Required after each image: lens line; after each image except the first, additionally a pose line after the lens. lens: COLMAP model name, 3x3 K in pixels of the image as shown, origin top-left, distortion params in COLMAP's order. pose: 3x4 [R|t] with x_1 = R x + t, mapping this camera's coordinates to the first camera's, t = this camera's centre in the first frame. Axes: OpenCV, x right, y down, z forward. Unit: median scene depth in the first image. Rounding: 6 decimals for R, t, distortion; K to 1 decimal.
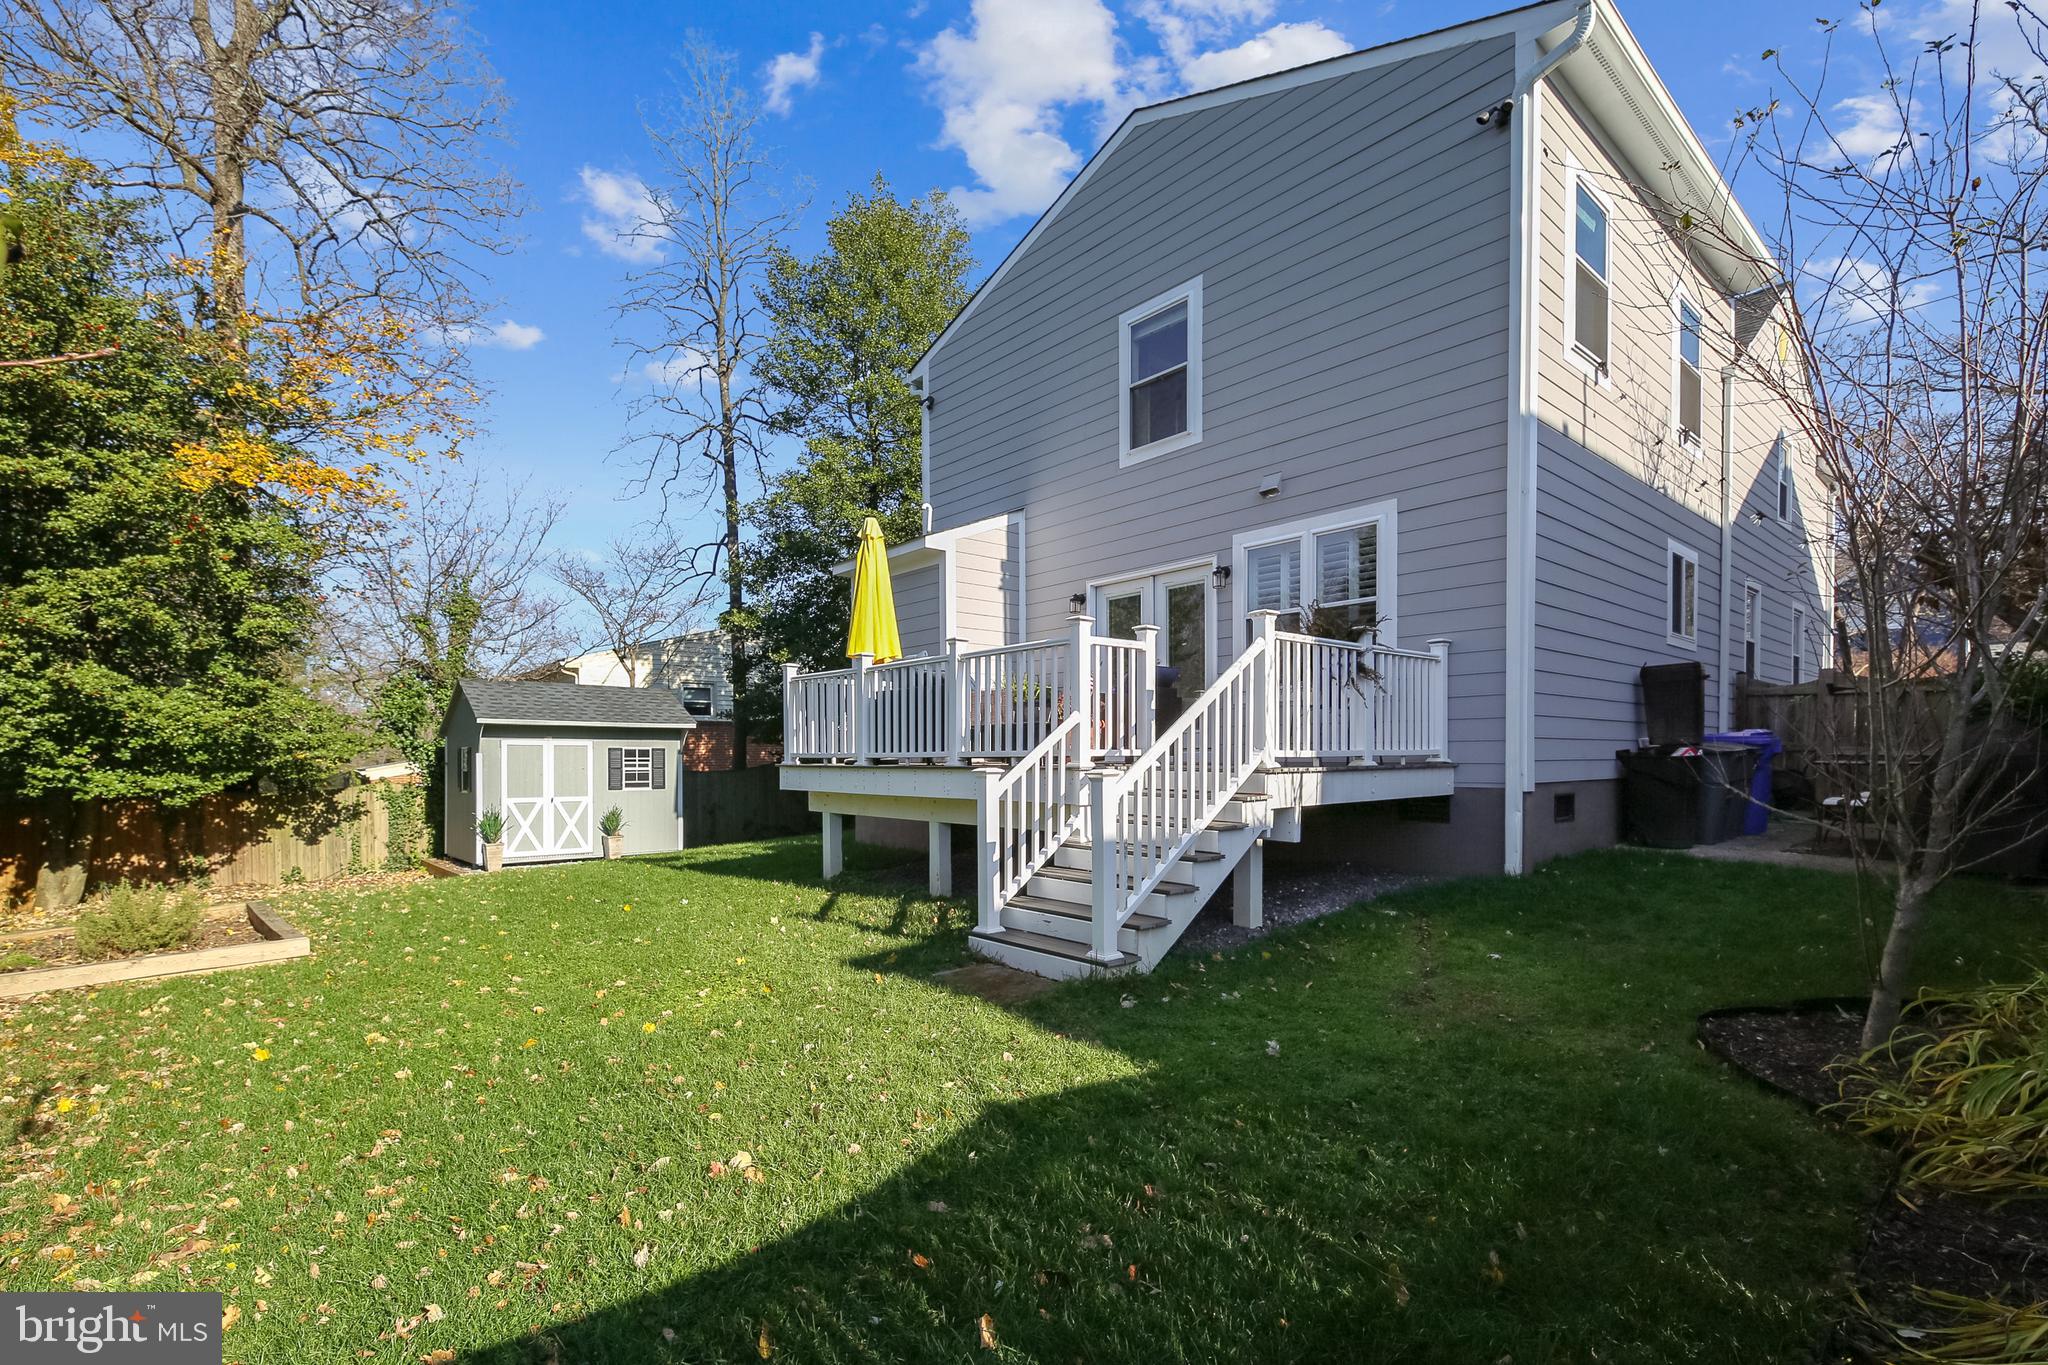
lens RADIAL K [[935.3, 0, 1046.9], [0, 935.3, 757.0], [0, 0, 1]] dist [0.019988, -0.011911]
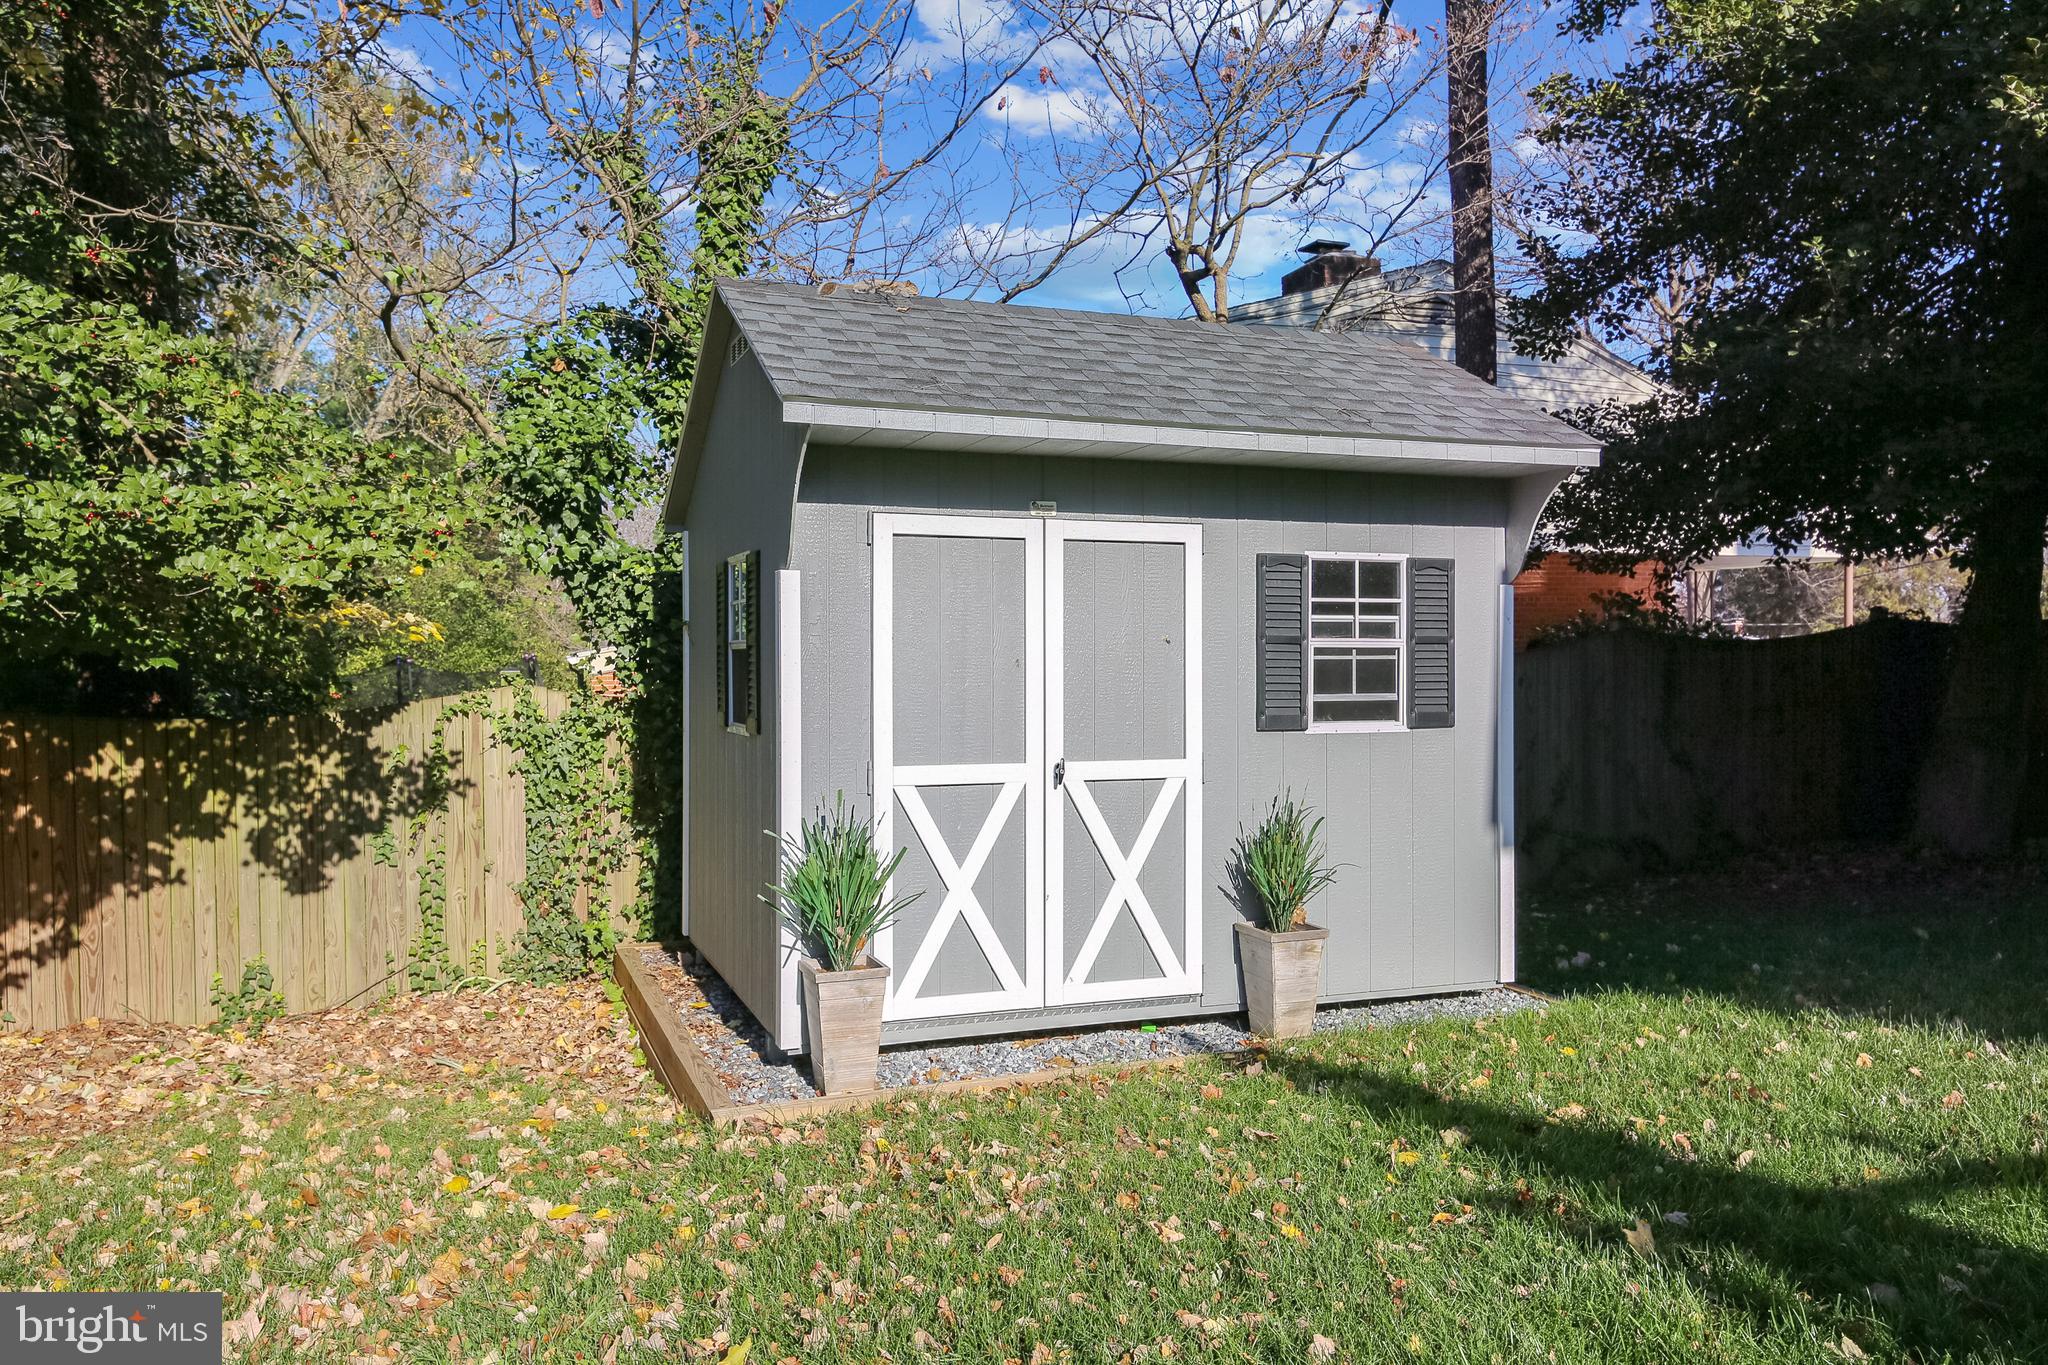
lens RADIAL K [[1477.3, 0, 1028.4], [0, 1477.3, 660.7], [0, 0, 1]] dist [0.023989, 0.002479]
pose [[0.931981, 0.005207, -0.362470, -0.415608], [-0.001006, 0.999930, 0.011778, 0.013855], [0.362506, -0.010612, 0.931921, 0.680254]]
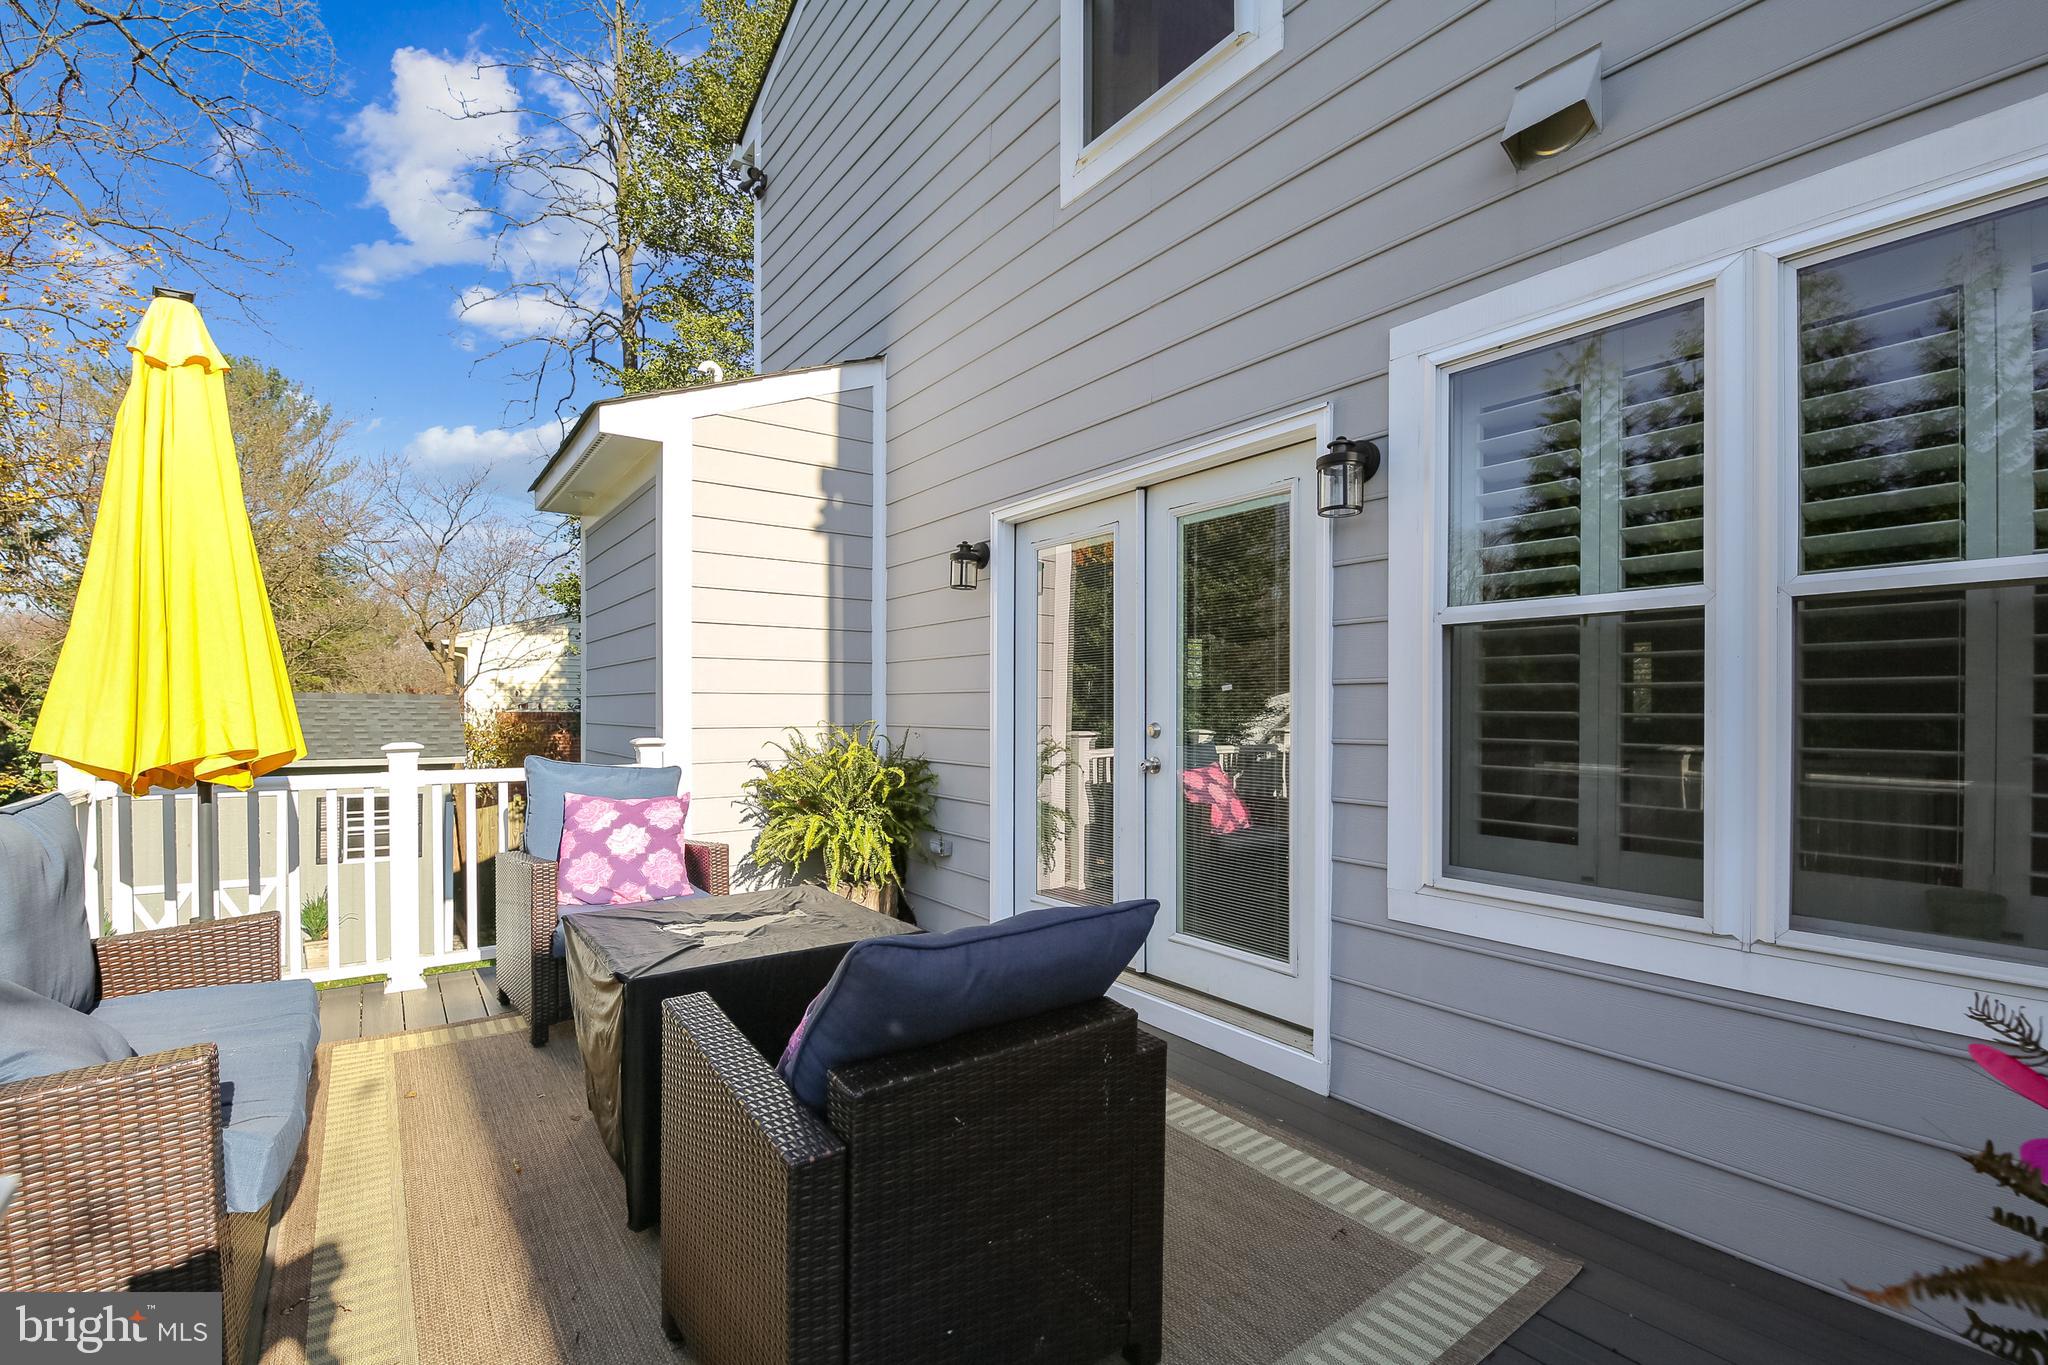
lens RADIAL K [[903.3, 0, 1022.4], [0, 903.3, 693.2], [0, 0, 1]] dist [0.014240, 0.000442]
pose [[0.992276, 0.008672, -0.123746, 0.083249], [-0.010506, 0.999844, -0.014177, -0.081795], [0.123604, 0.015368, 0.992213, 0.486564]]
